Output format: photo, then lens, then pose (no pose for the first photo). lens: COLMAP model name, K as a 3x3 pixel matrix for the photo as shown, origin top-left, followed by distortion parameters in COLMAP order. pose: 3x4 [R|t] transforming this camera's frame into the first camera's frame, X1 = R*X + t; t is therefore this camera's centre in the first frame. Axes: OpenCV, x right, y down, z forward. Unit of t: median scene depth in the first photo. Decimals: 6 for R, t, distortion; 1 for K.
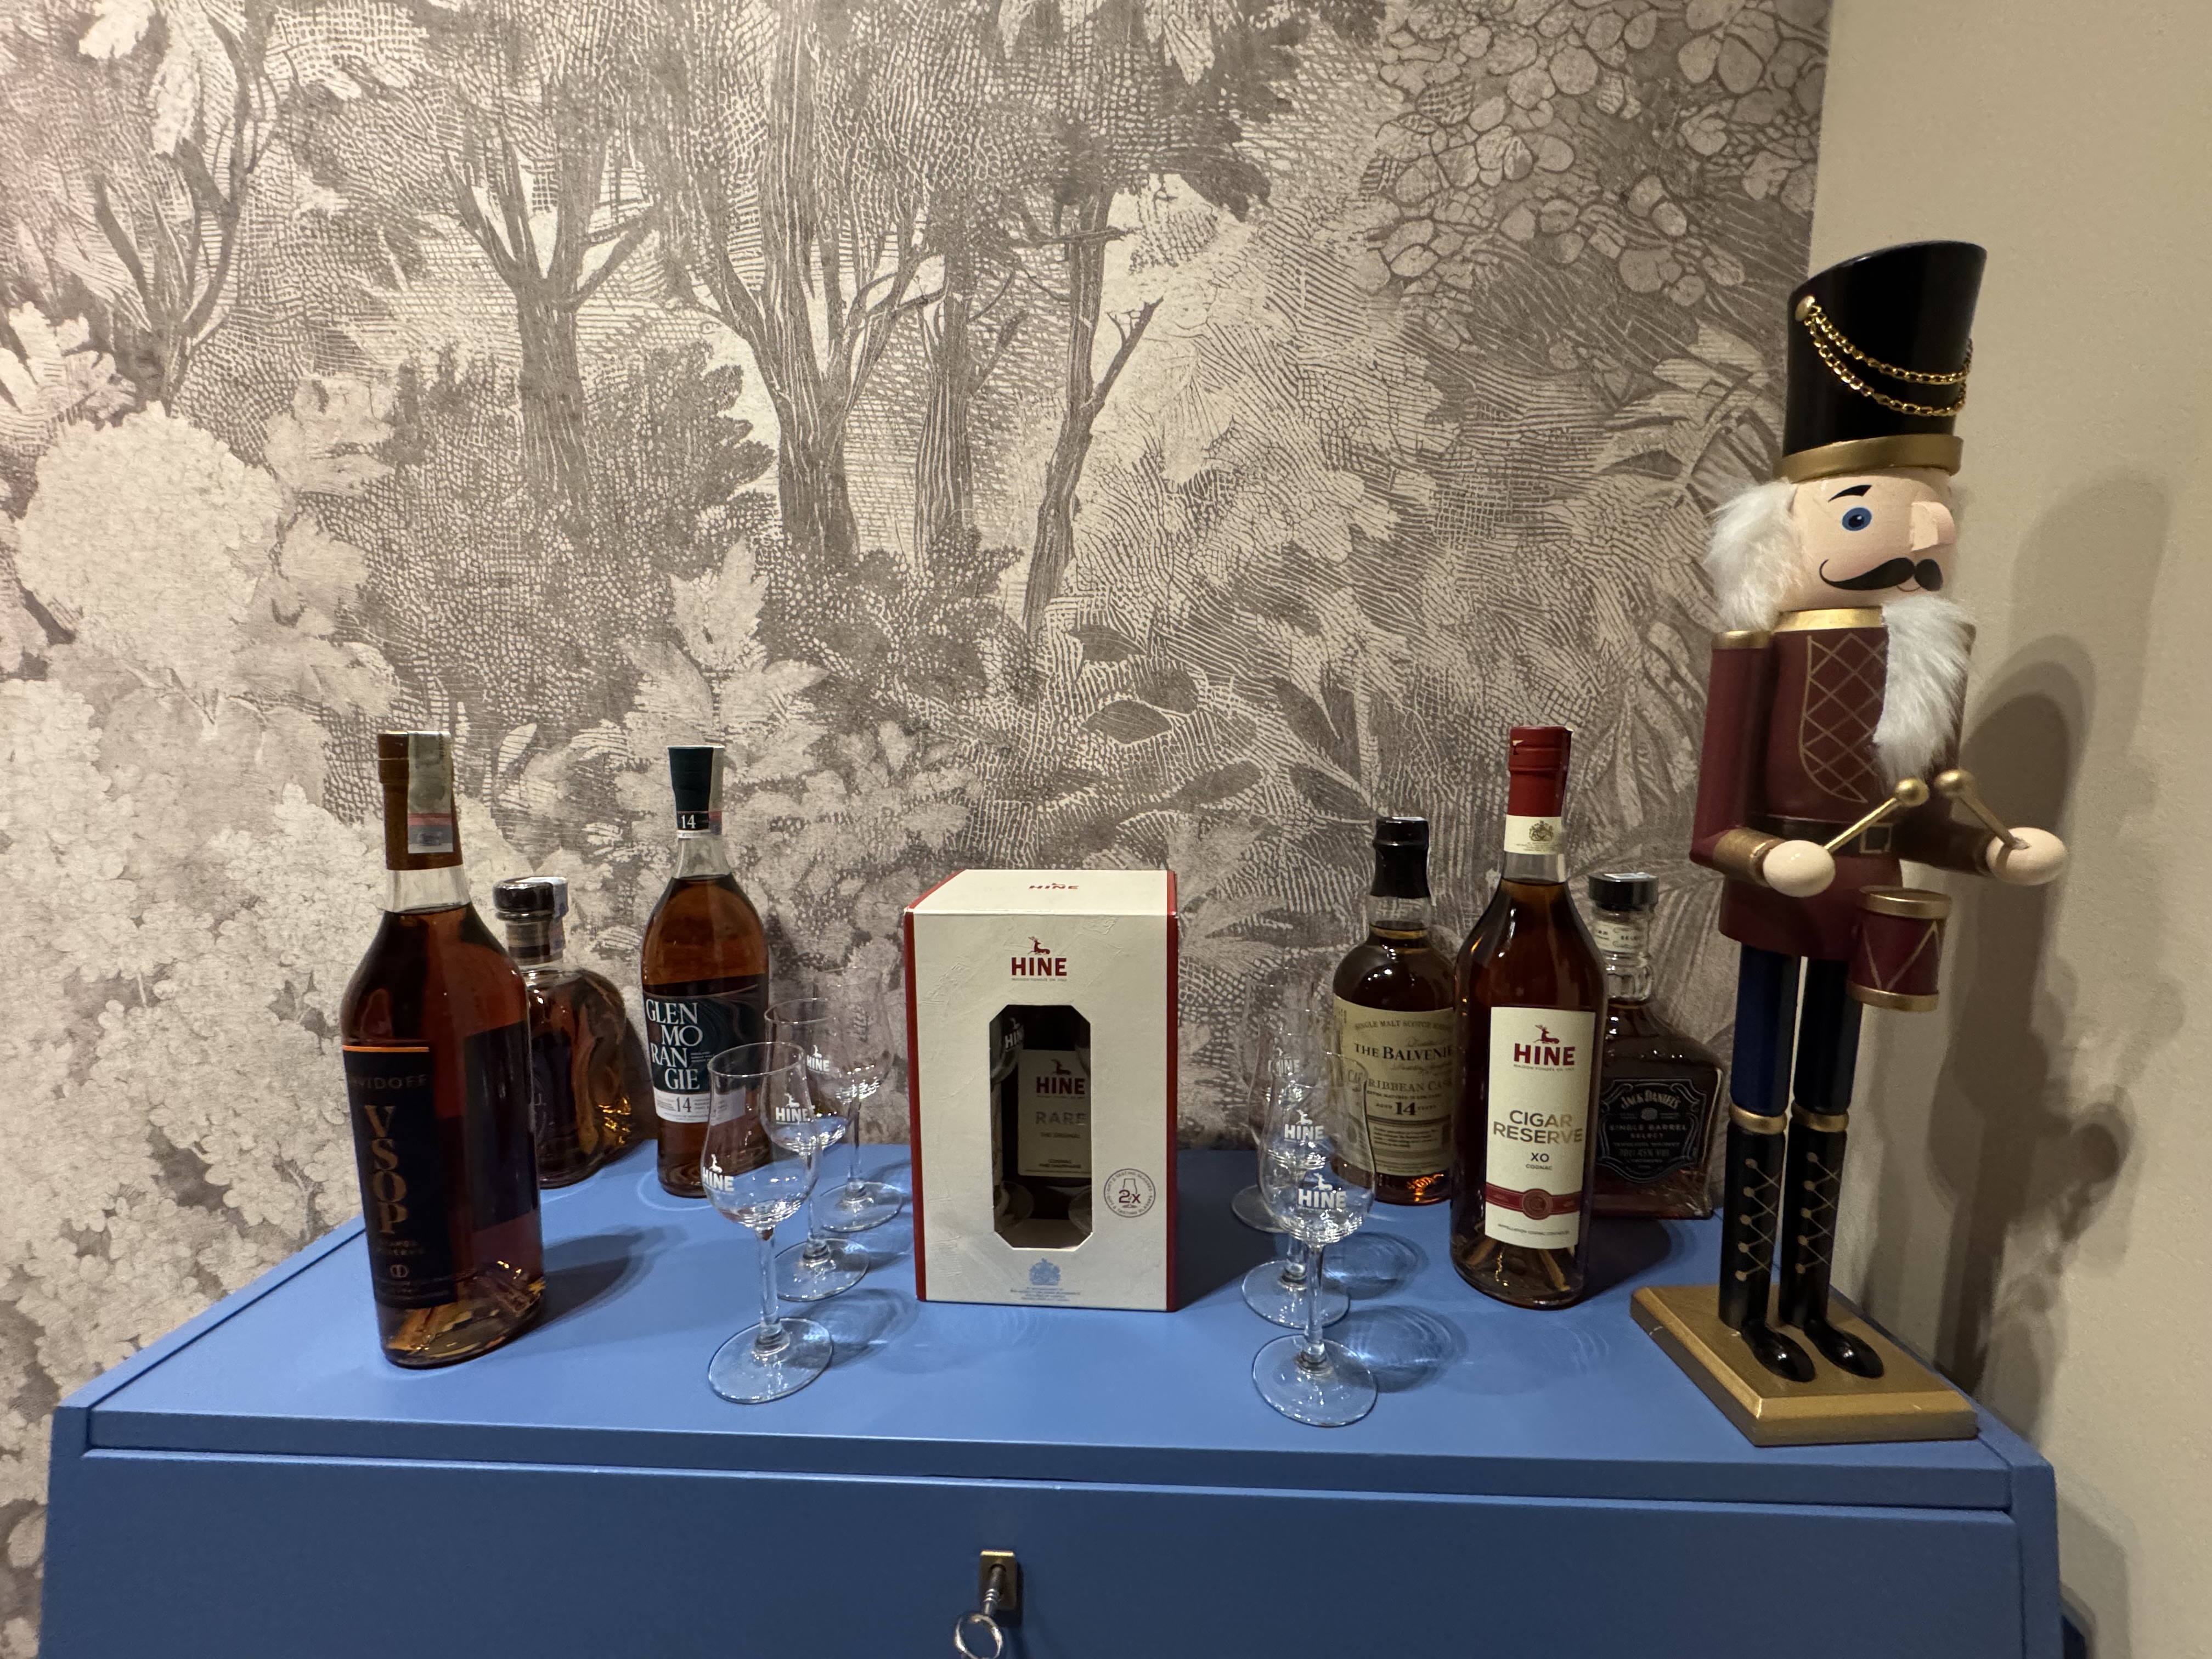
lens RADIAL K [[877.9, 0, 1100.5], [0, 877.9, 823.3], [0, 0, 1]] dist [-0.001024, -0.000430]
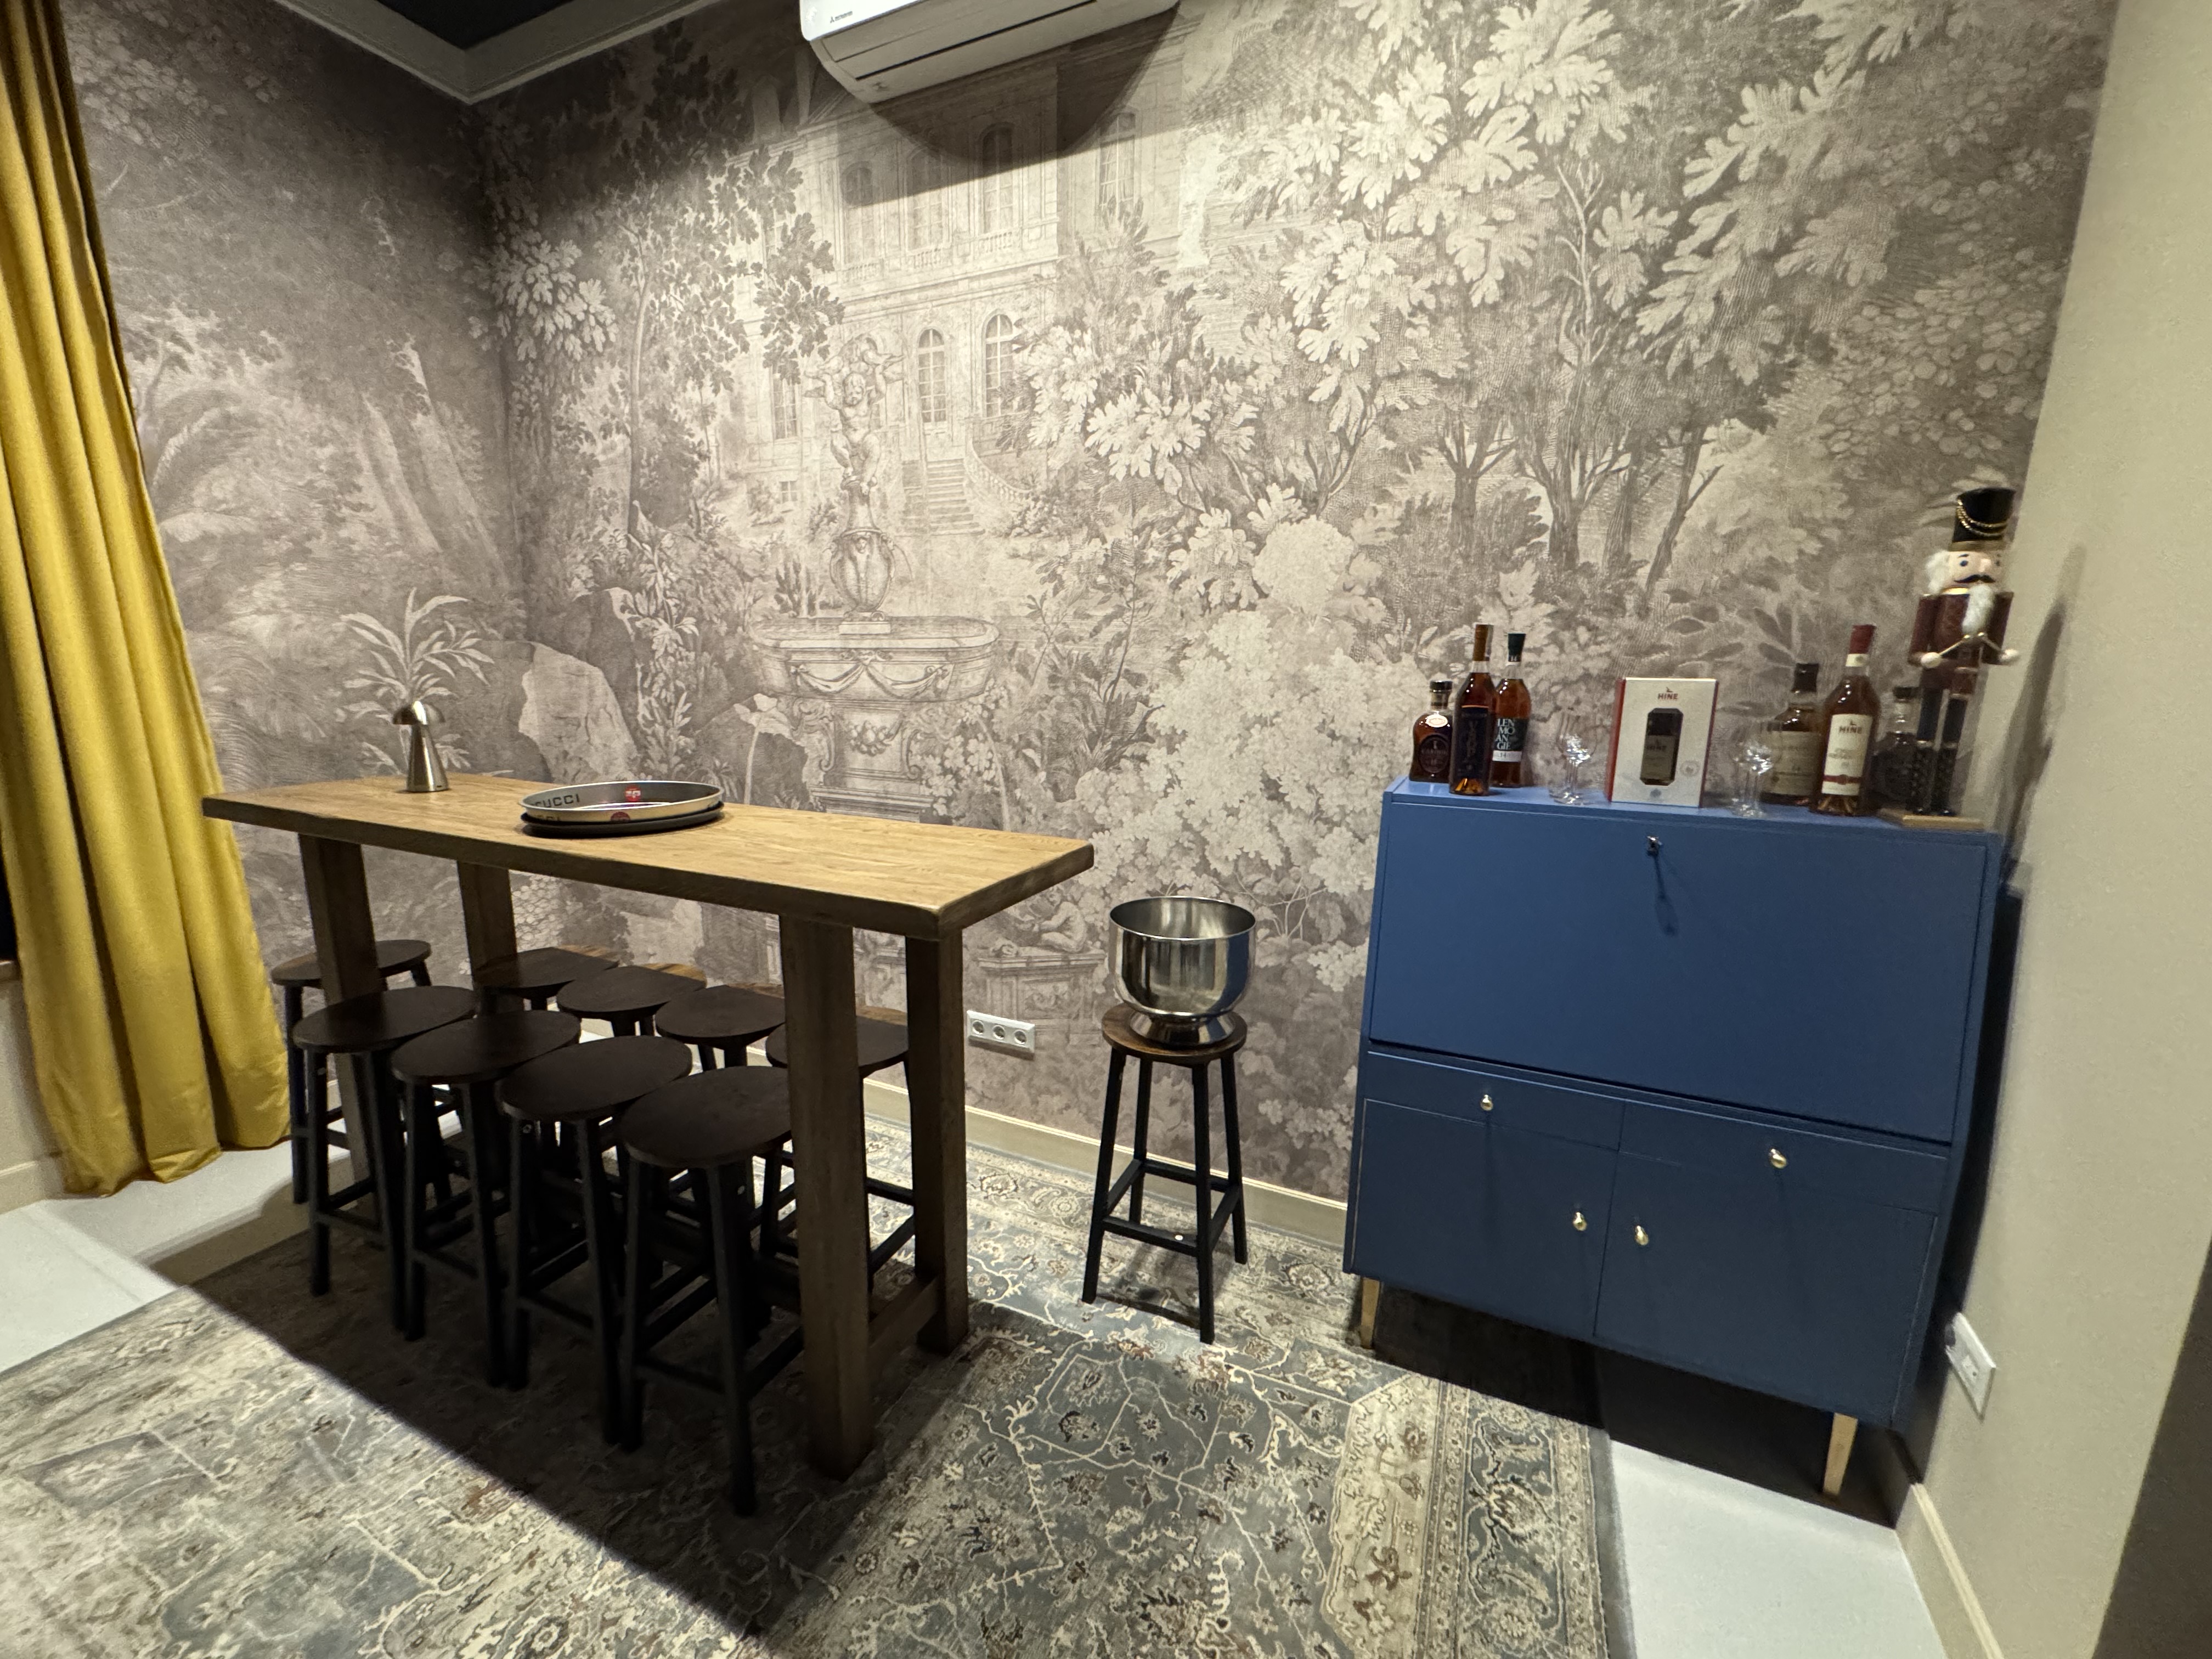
lens RADIAL K [[875.7, 0, 1105.8], [0, 875.7, 824.5], [0, 0, 1]] dist [-0.001607, -0.001042]
pose [[0.929053, 0.085624, -0.359902, -0.604230], [-0.060587, 0.994928, 0.080302, 0.377531], [0.364952, -0.052800, 0.929528, -2.143387]]
